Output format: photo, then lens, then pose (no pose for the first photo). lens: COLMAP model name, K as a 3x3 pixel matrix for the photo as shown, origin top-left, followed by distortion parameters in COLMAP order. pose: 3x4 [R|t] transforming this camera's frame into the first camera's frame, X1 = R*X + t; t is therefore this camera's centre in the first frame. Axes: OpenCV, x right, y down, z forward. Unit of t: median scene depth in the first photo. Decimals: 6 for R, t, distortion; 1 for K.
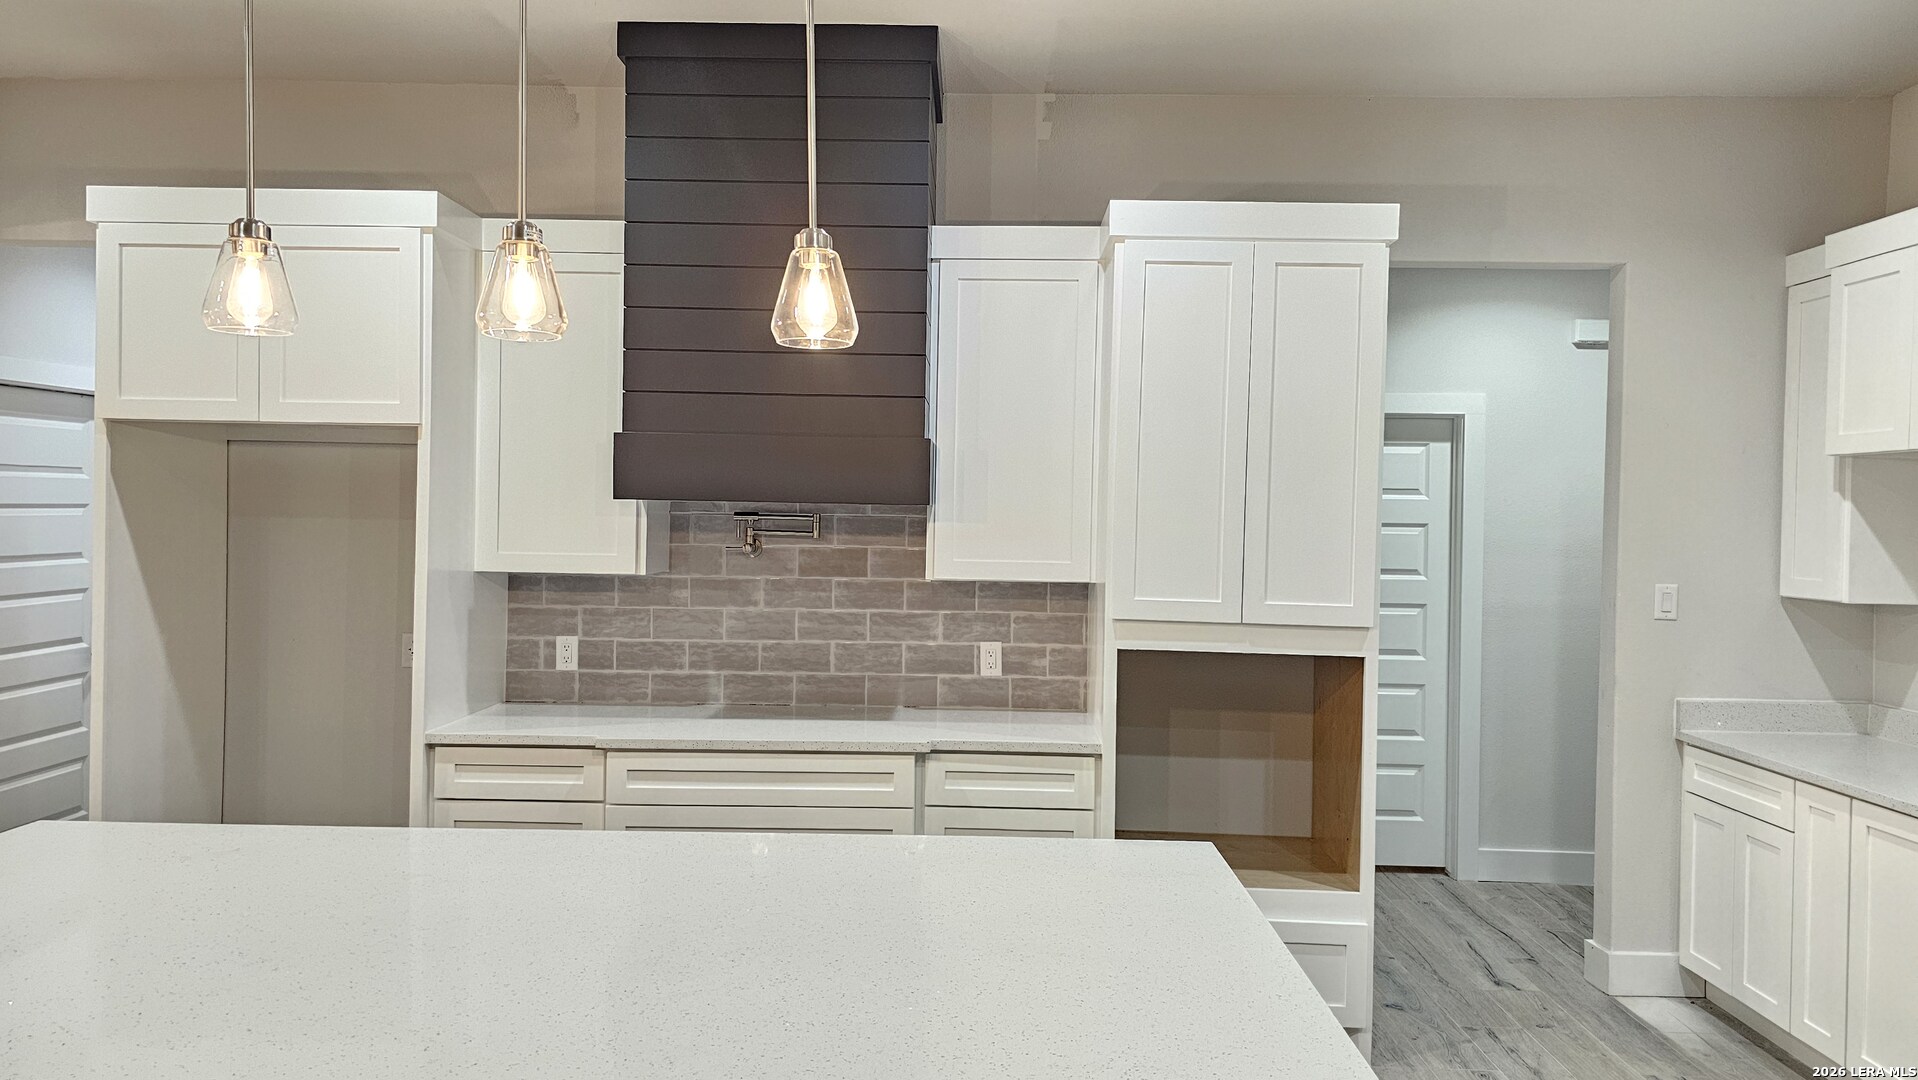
lens RADIAL K [[1249.2, 0, 958.5], [0, 1249.2, 516.0], [0, 0, 1]] dist [0.144097, -0.163093]
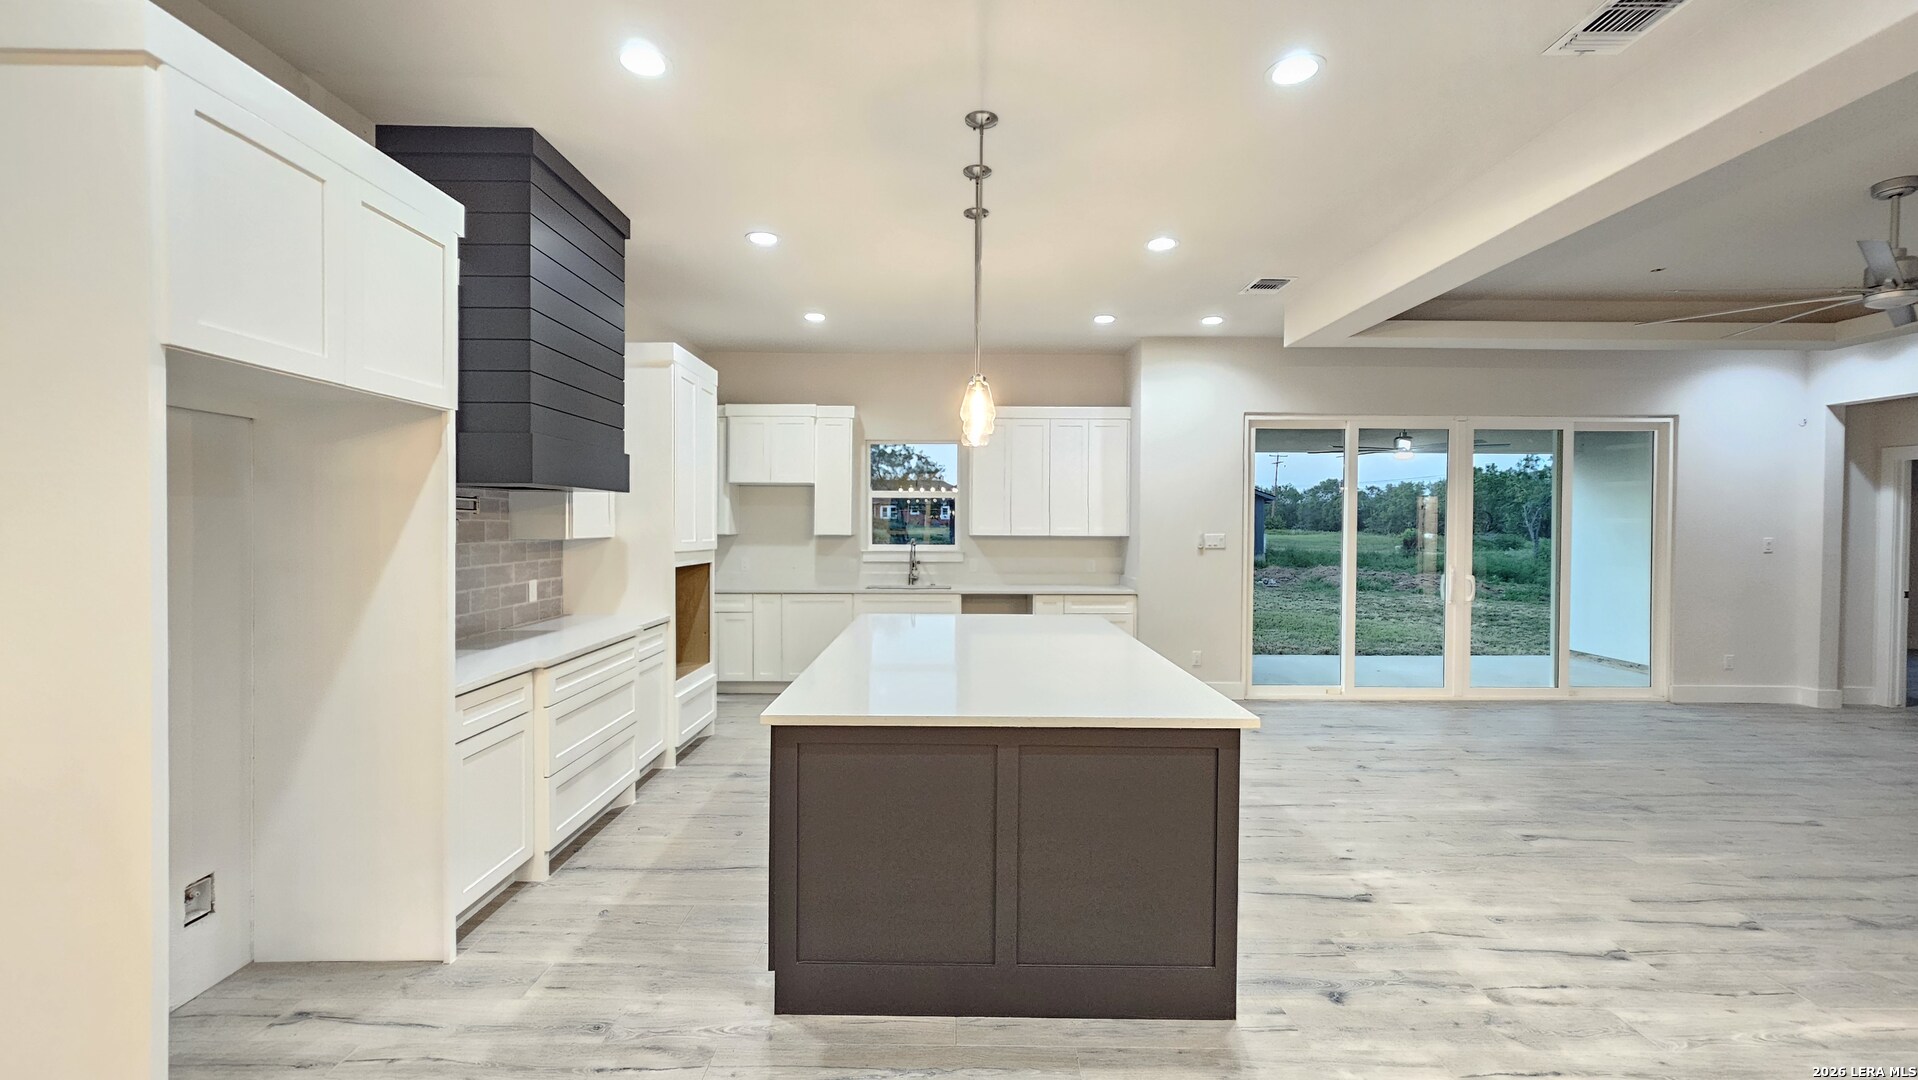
lens RADIAL K [[783.3, 0, 955.4], [0, 783.3, 534.2], [0, 0, 1]] dist [-0.001655, -0.000271]
pose [[-0.028155, -0.028632, 0.999193, -0.968779], [-0.004714, 0.999582, 0.028510, 0.012562], [-0.999592, -0.003908, -0.028278, 0.497926]]
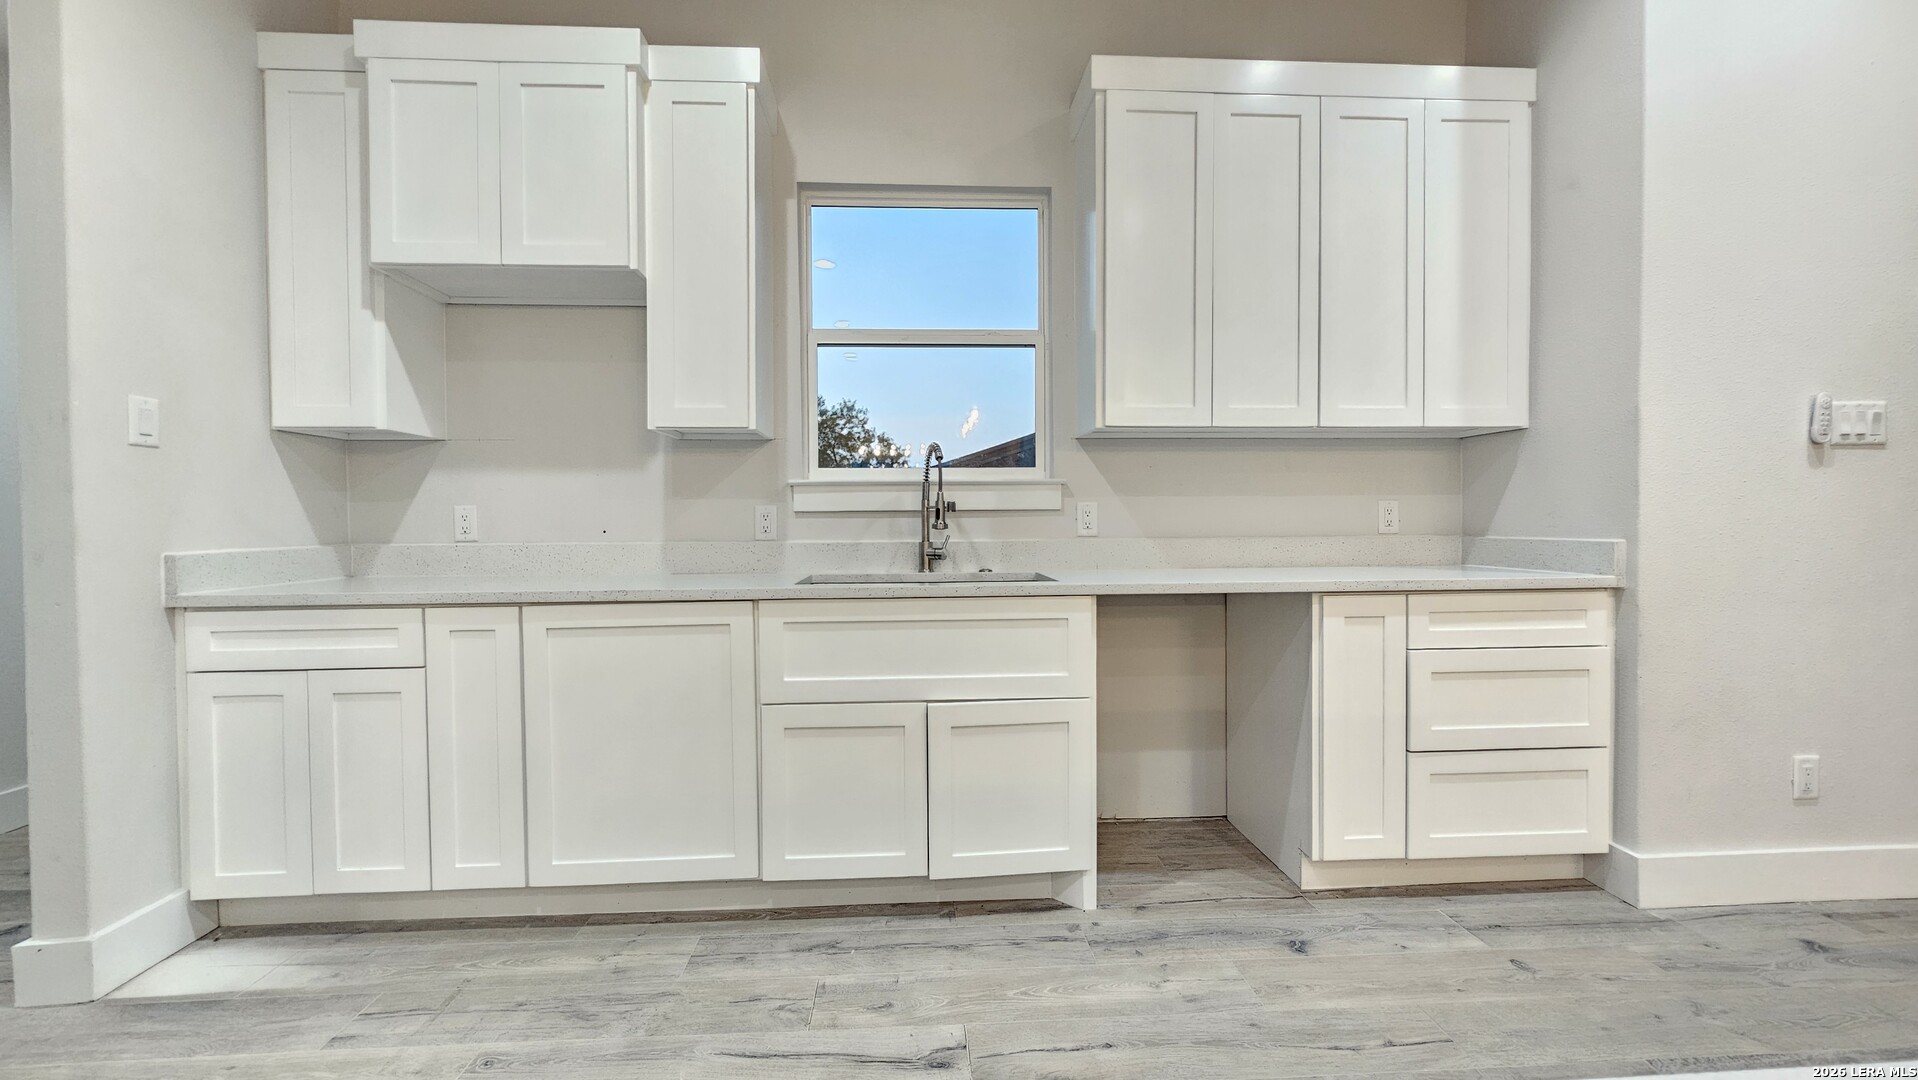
lens RADIAL K [[783.3, 0, 955.4], [0, 783.3, 534.2], [0, 0, 1]] dist [-0.001655, -0.000271]
pose [[-0.082295, -0.036420, 0.995942, 0.070755], [0.006697, 0.999289, 0.037095, 0.114996], [-0.996585, 0.009723, -0.081993, 0.571091]]
